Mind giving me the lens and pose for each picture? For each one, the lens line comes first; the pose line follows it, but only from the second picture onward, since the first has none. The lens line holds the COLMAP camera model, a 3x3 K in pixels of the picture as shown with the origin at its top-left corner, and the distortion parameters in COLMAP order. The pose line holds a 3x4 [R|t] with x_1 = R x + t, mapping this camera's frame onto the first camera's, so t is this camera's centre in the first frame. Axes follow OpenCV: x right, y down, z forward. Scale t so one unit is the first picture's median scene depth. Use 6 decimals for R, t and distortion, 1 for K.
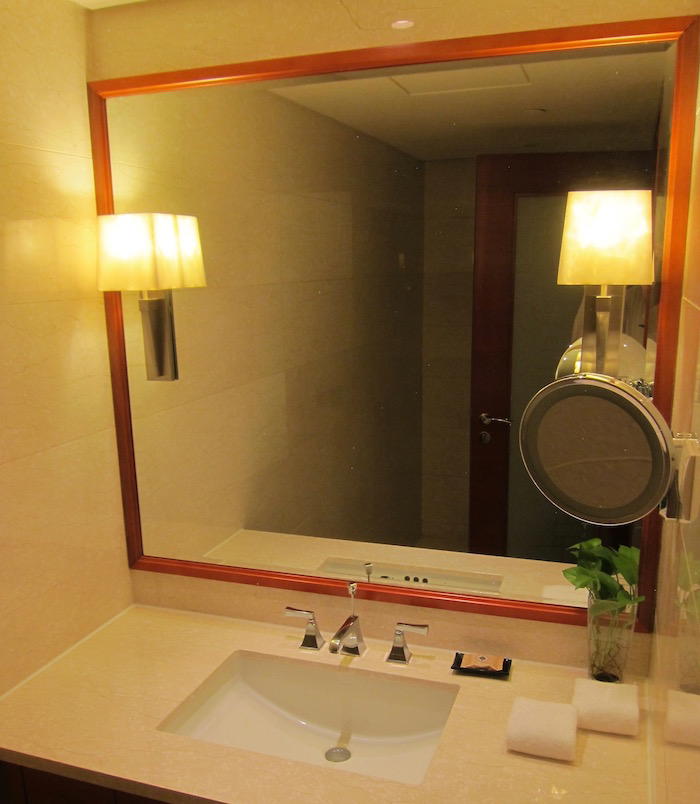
lens RADIAL K [[851.8, 0, 349.8], [0, 851.8, 404.4], [0, 0, 1]] dist [-0.016724, 0.000000]
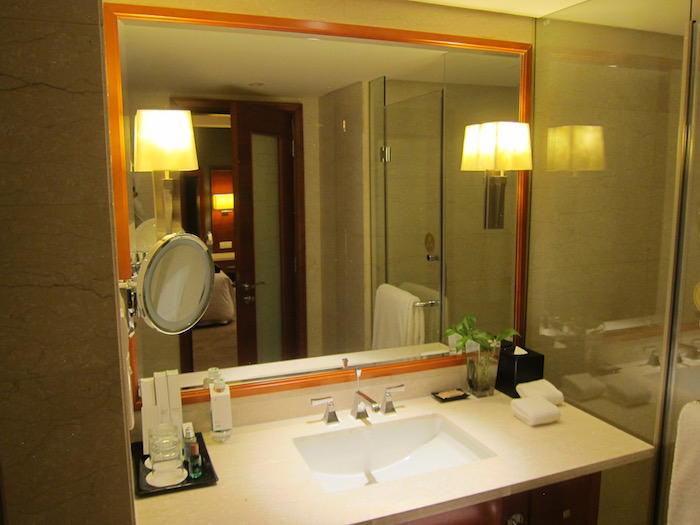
lens RADIAL K [[585.9, 0, 351.0], [0, 585.9, 263.5], [0, 0, 1]] dist [-0.064879, 0.026027]
pose [[0.728434, -0.096066, 0.678348, -0.662245], [0.084447, 0.995160, 0.050250, -0.026967], [-0.679892, 0.020681, 0.733021, 0.249834]]
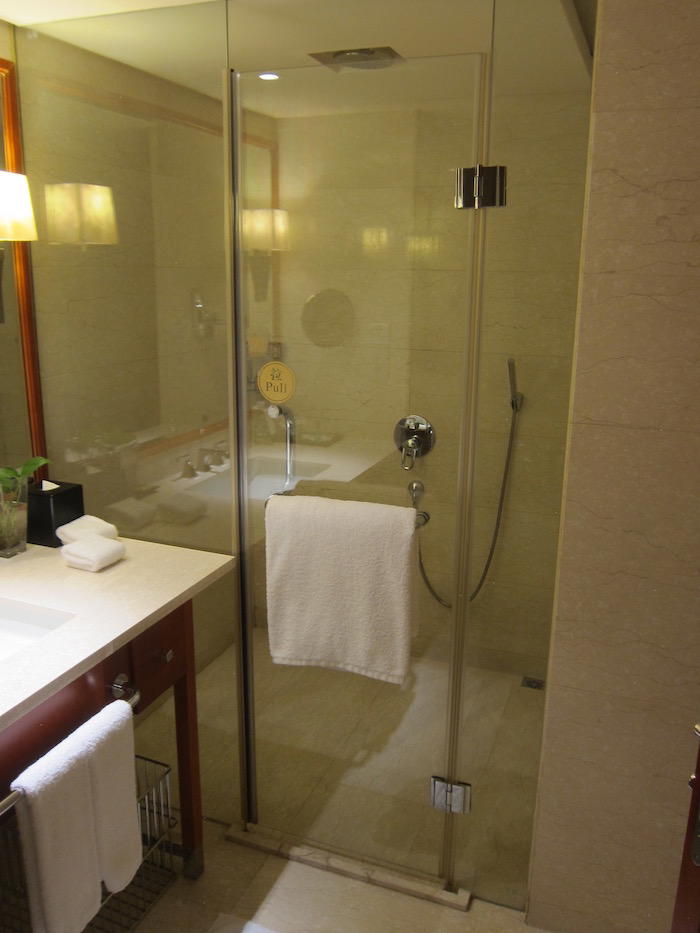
lens RADIAL K [[780.9, 0, 352.6], [0, 780.9, 464.5], [0, 0, 1]] dist [-0.064879, 0.026027]
pose [[-0.008757, -0.239483, 0.970861, -0.764546], [0.110256, 0.964747, 0.238970, -0.025772], [-0.993865, 0.109136, 0.017956, 0.381841]]
